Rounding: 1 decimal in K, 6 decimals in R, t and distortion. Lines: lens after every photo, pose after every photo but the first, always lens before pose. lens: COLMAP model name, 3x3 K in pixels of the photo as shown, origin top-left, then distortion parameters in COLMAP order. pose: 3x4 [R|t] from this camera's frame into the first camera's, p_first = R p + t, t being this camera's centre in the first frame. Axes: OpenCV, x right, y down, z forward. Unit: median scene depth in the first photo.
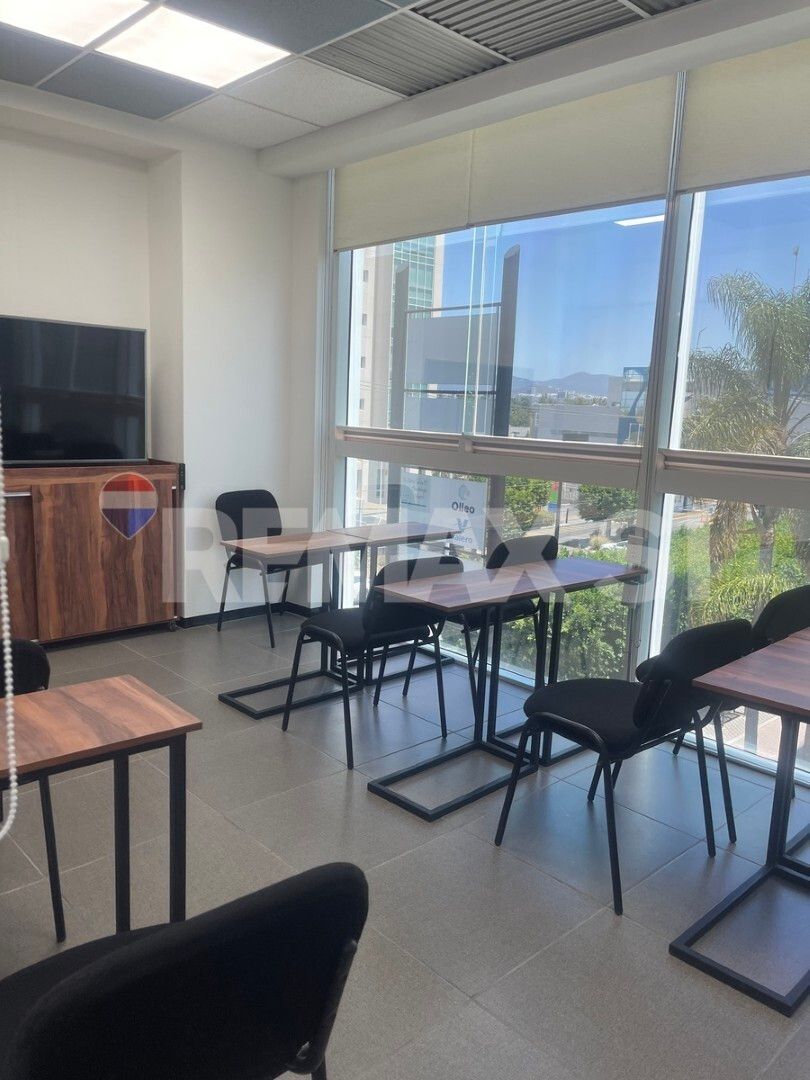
lens RADIAL K [[808.3, 0, 409.6], [0, 808.3, 544.1], [0, 0, 1]] dist [0.067188, -0.107067]
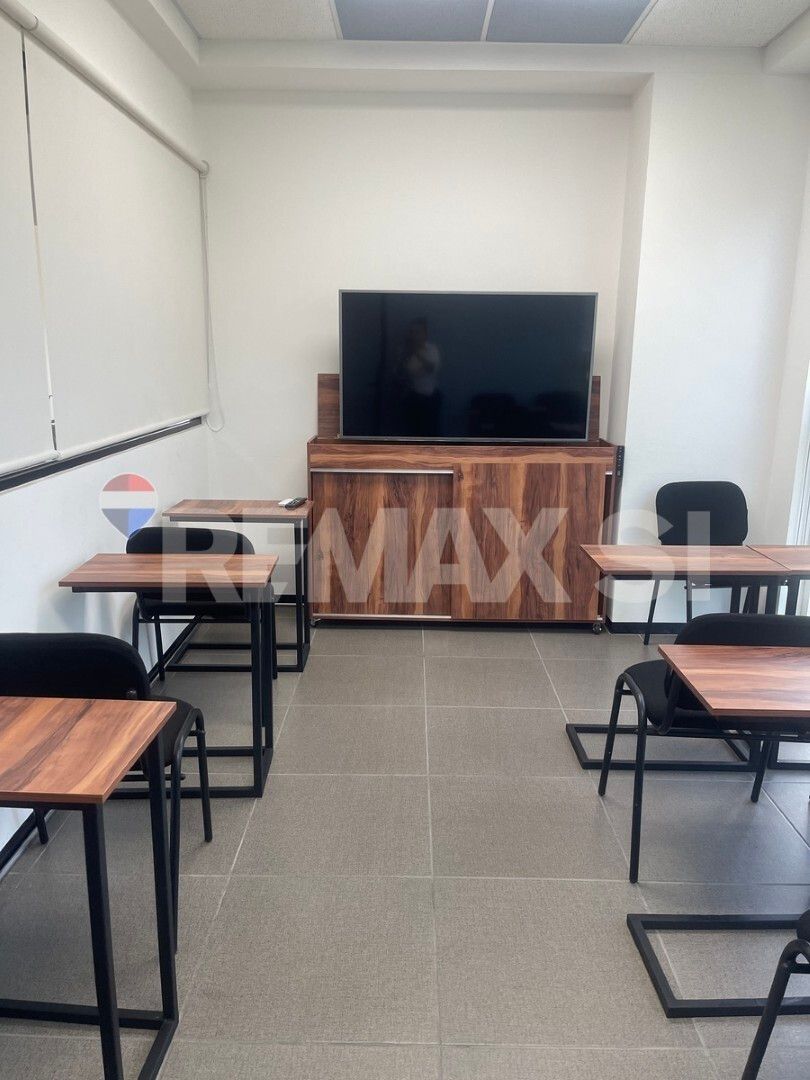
lens RADIAL K [[808.3, 0, 409.6], [0, 808.3, 544.1], [0, 0, 1]] dist [0.067188, -0.107067]
pose [[0.718883, 0.124893, -0.683819, 0.212386], [-0.099689, 0.992082, 0.076393, -0.050949], [0.687945, 0.013252, 0.725641, 0.283934]]
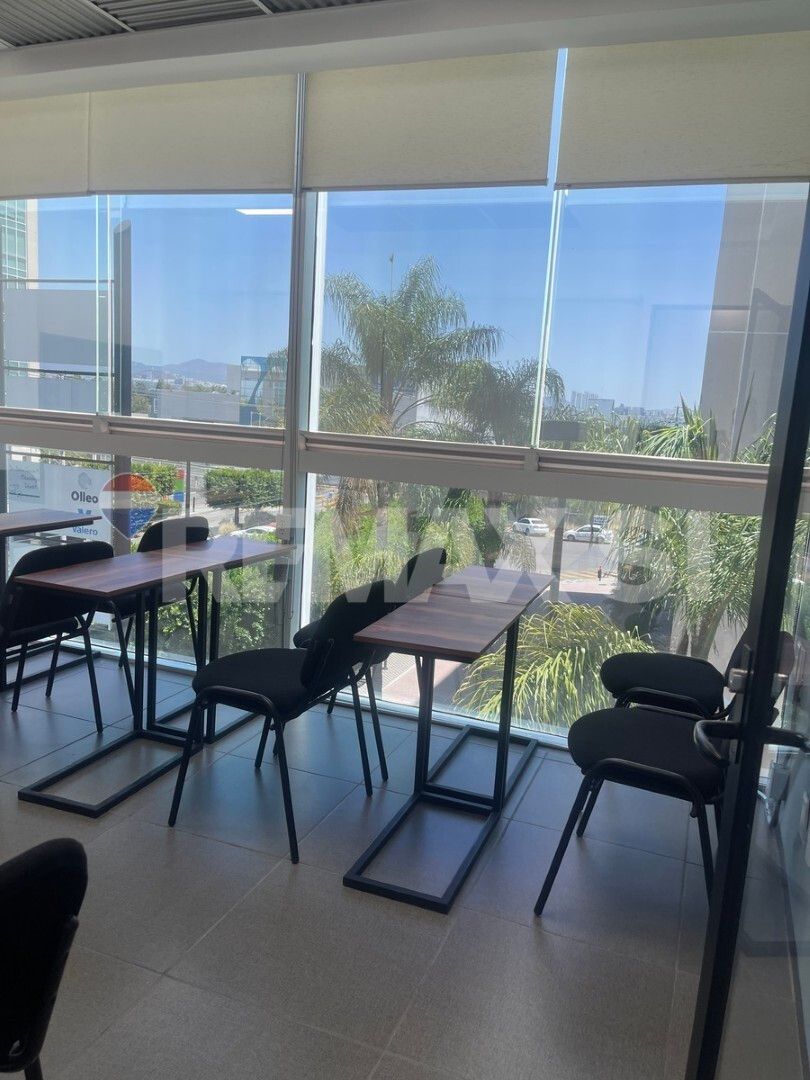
lens RADIAL K [[808.3, 0, 409.6], [0, 808.3, 544.1], [0, 0, 1]] dist [0.067188, -0.107067]
pose [[0.899411, -0.053079, 0.433870, -0.032202], [0.046680, 0.998587, 0.025398, 0.010020], [-0.434605, -0.002591, 0.900617, -0.016800]]
